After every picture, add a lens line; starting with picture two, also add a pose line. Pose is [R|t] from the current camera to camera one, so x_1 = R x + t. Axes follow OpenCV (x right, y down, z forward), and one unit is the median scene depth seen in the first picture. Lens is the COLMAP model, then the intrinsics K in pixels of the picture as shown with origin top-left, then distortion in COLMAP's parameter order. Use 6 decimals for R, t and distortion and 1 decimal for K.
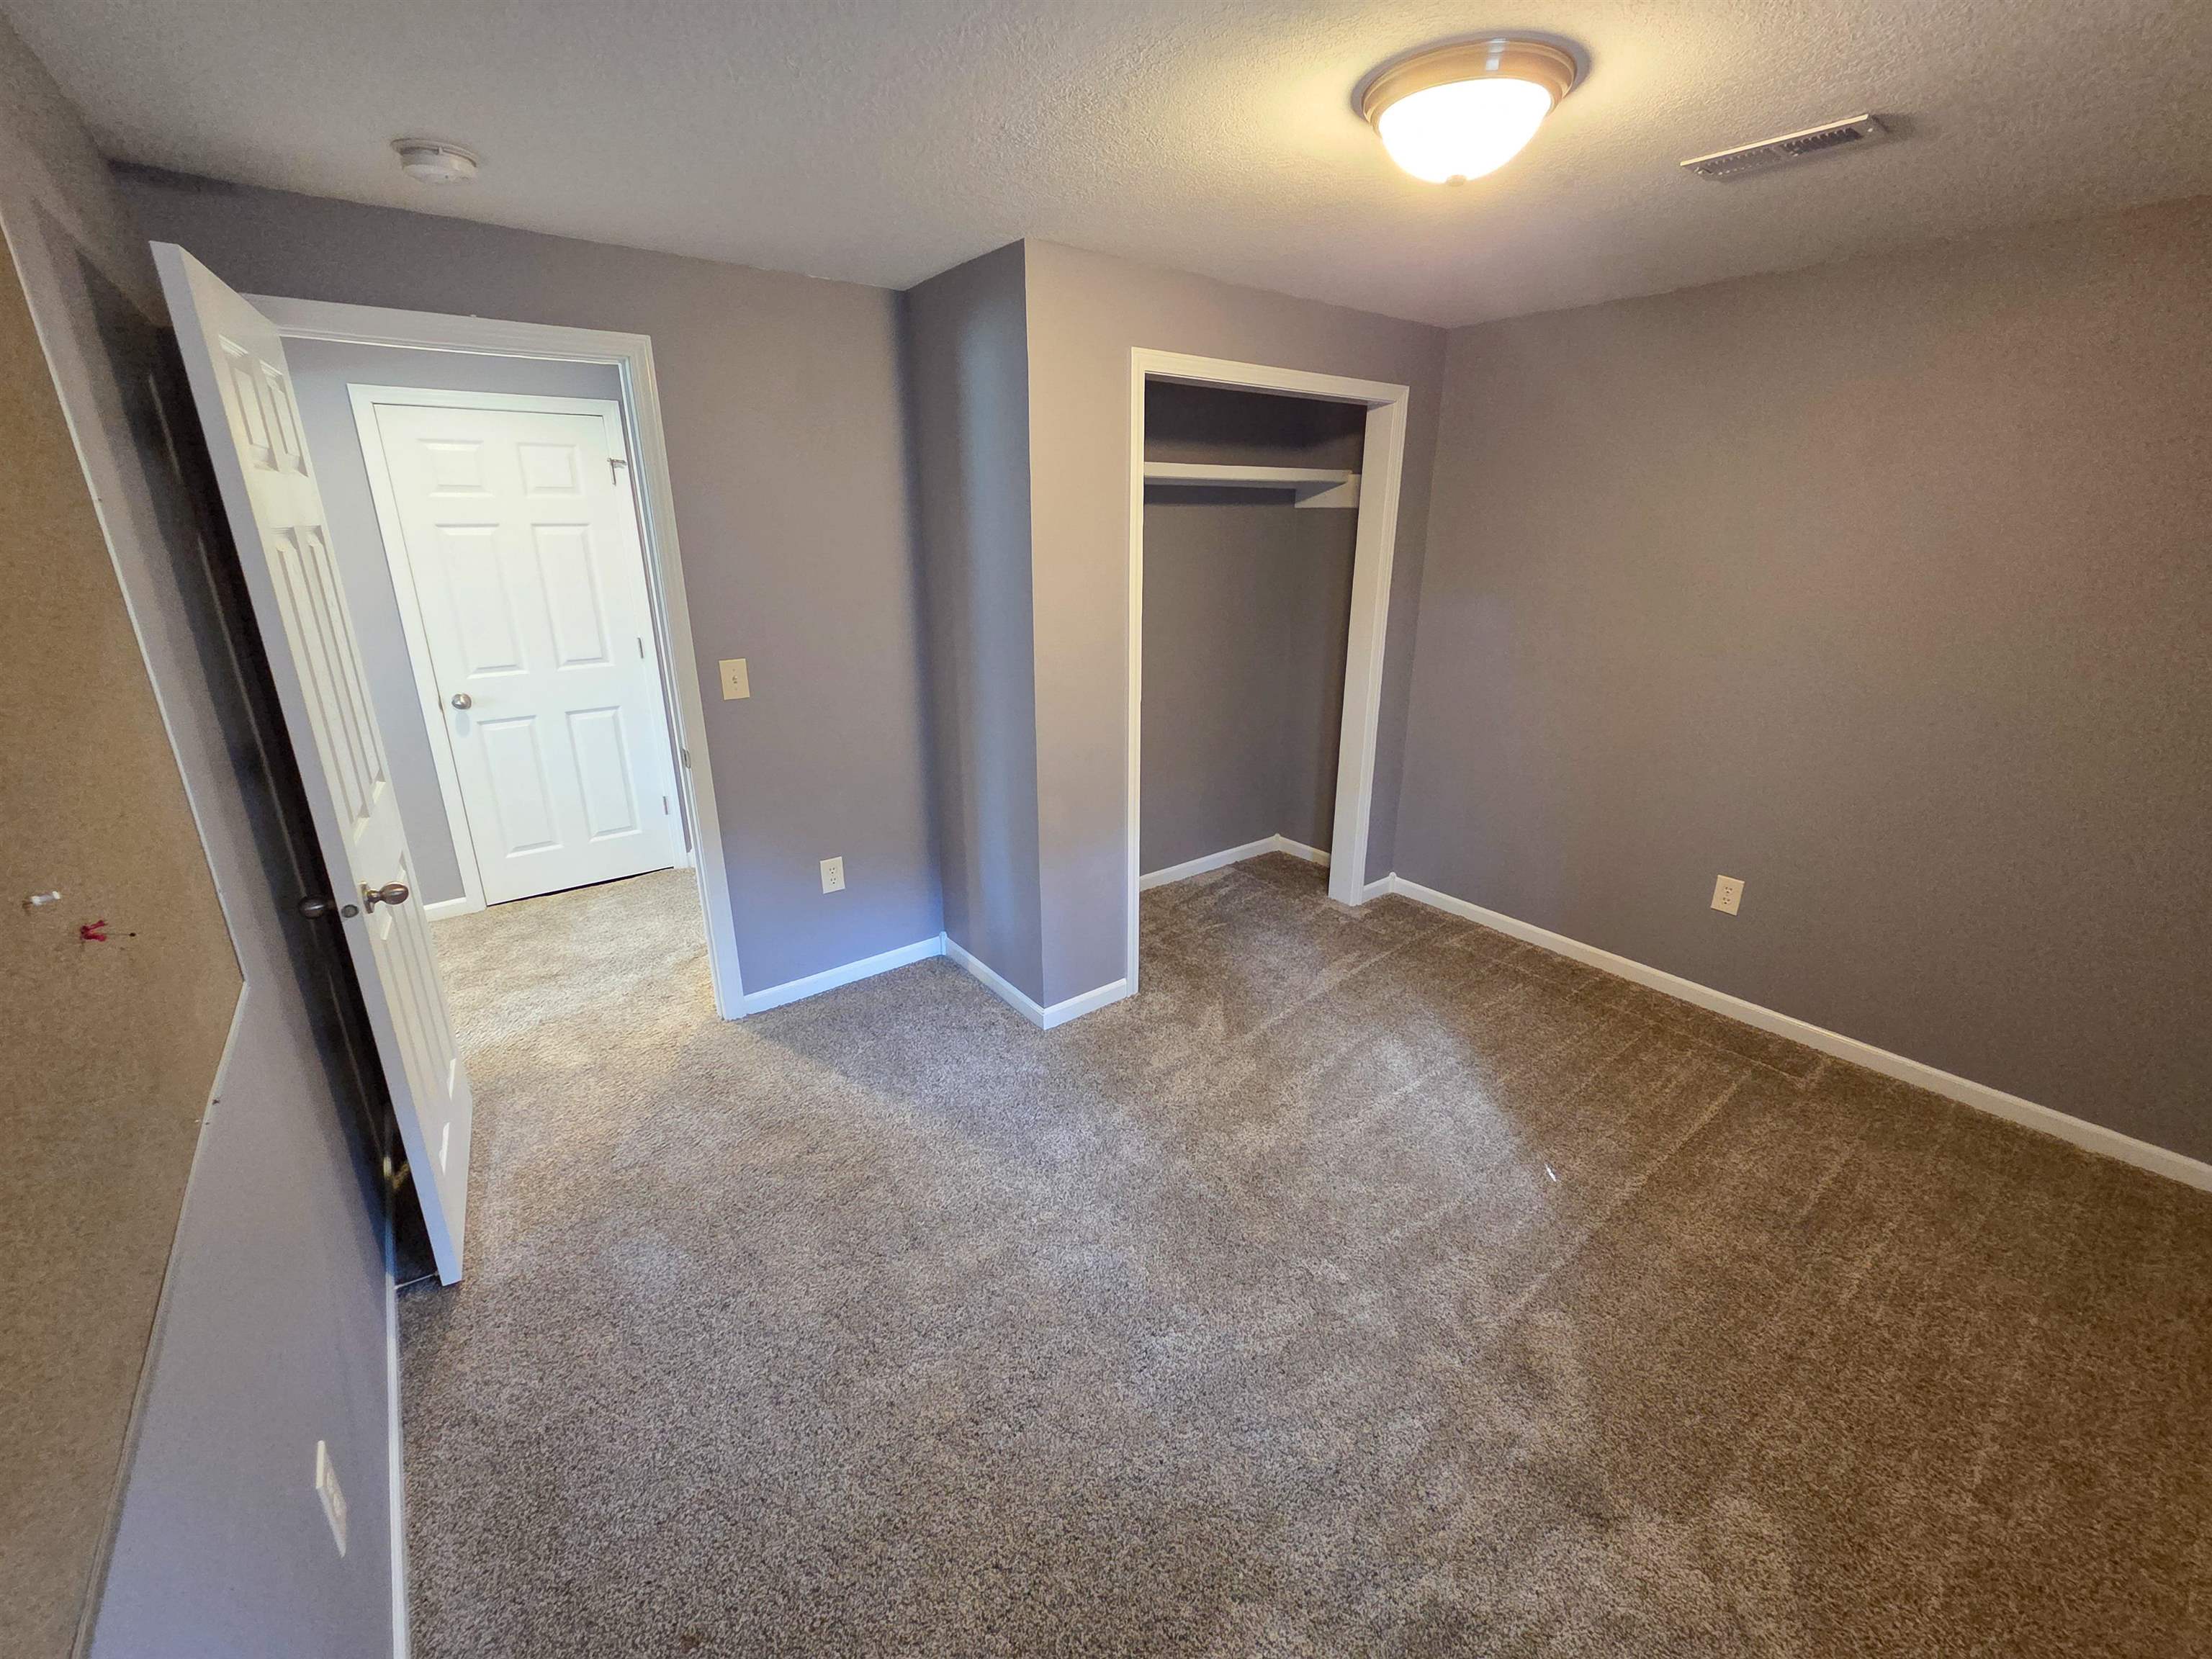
lens RADIAL K [[901.3, 0, 1112.4], [0, 901.3, 798.9], [0, 0, 1]] dist [-0.000585, 0.000036]
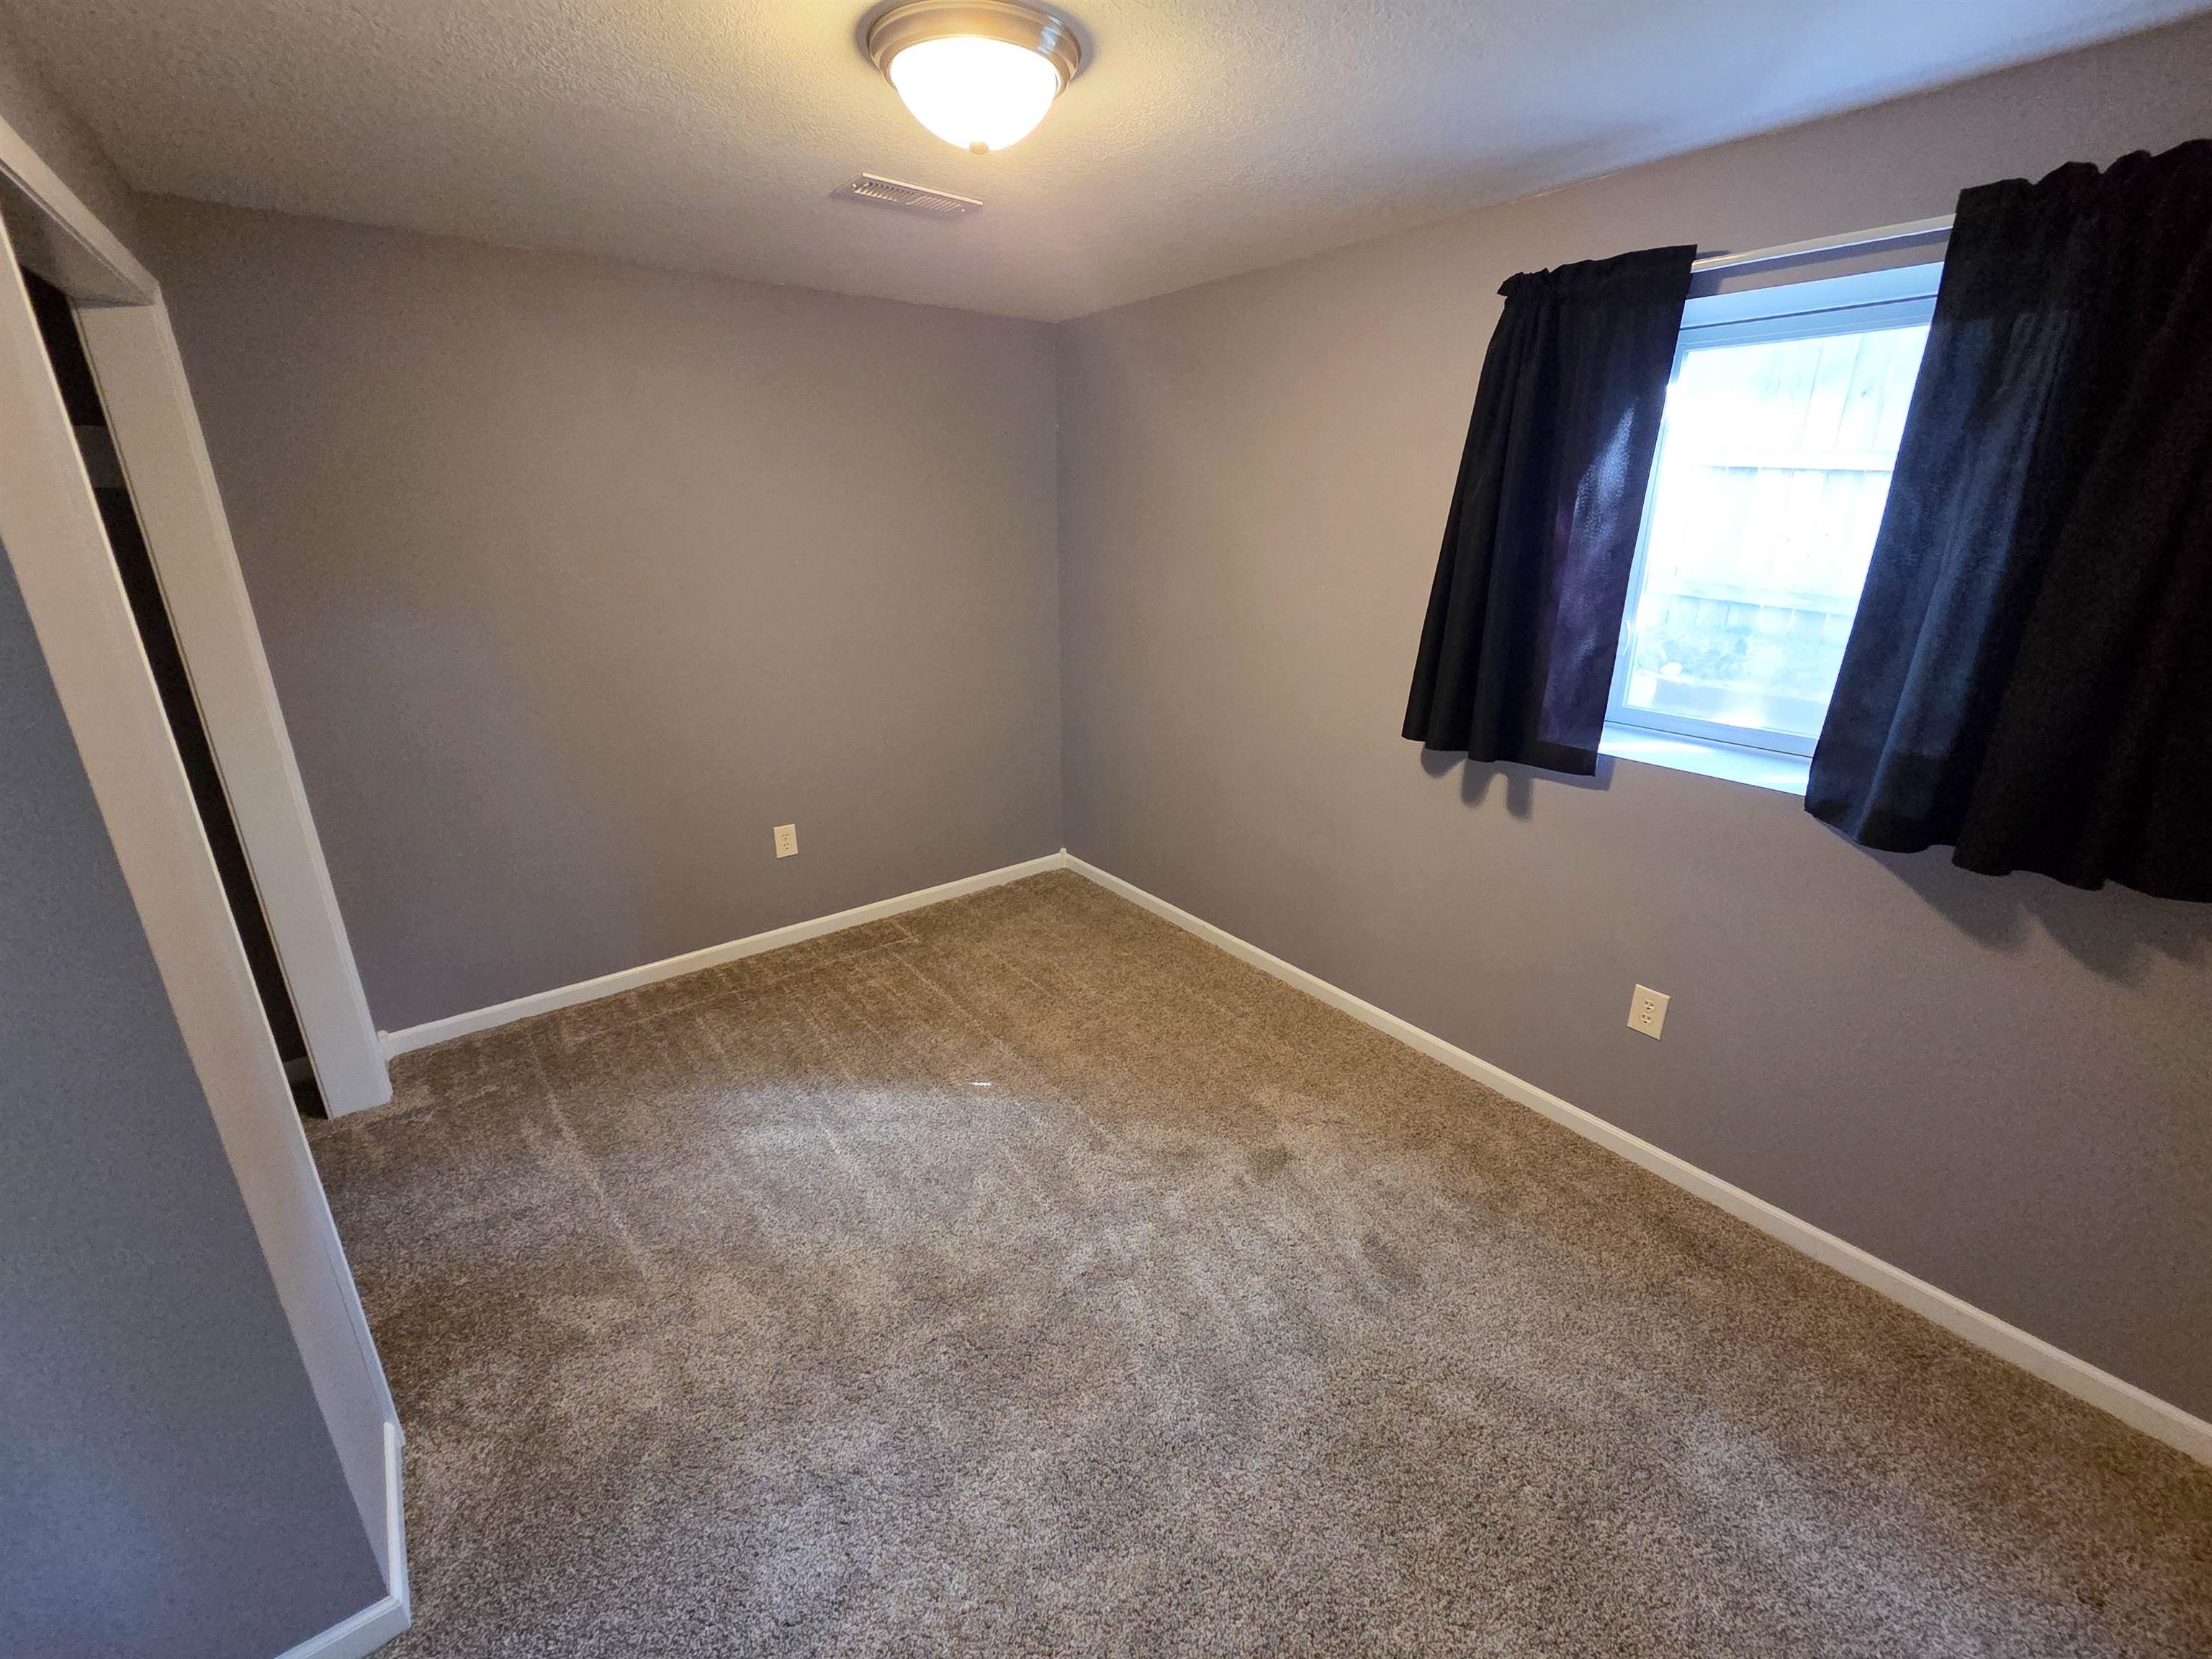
lens RADIAL K [[901.3, 0, 1112.4], [0, 901.3, 798.9], [0, 0, 1]] dist [-0.000585, 0.000036]
pose [[0.001555, -0.307854, 0.951432, -0.445797], [0.298097, 0.908320, 0.293417, -0.179296], [-0.954534, 0.283163, 0.093182, 0.584837]]
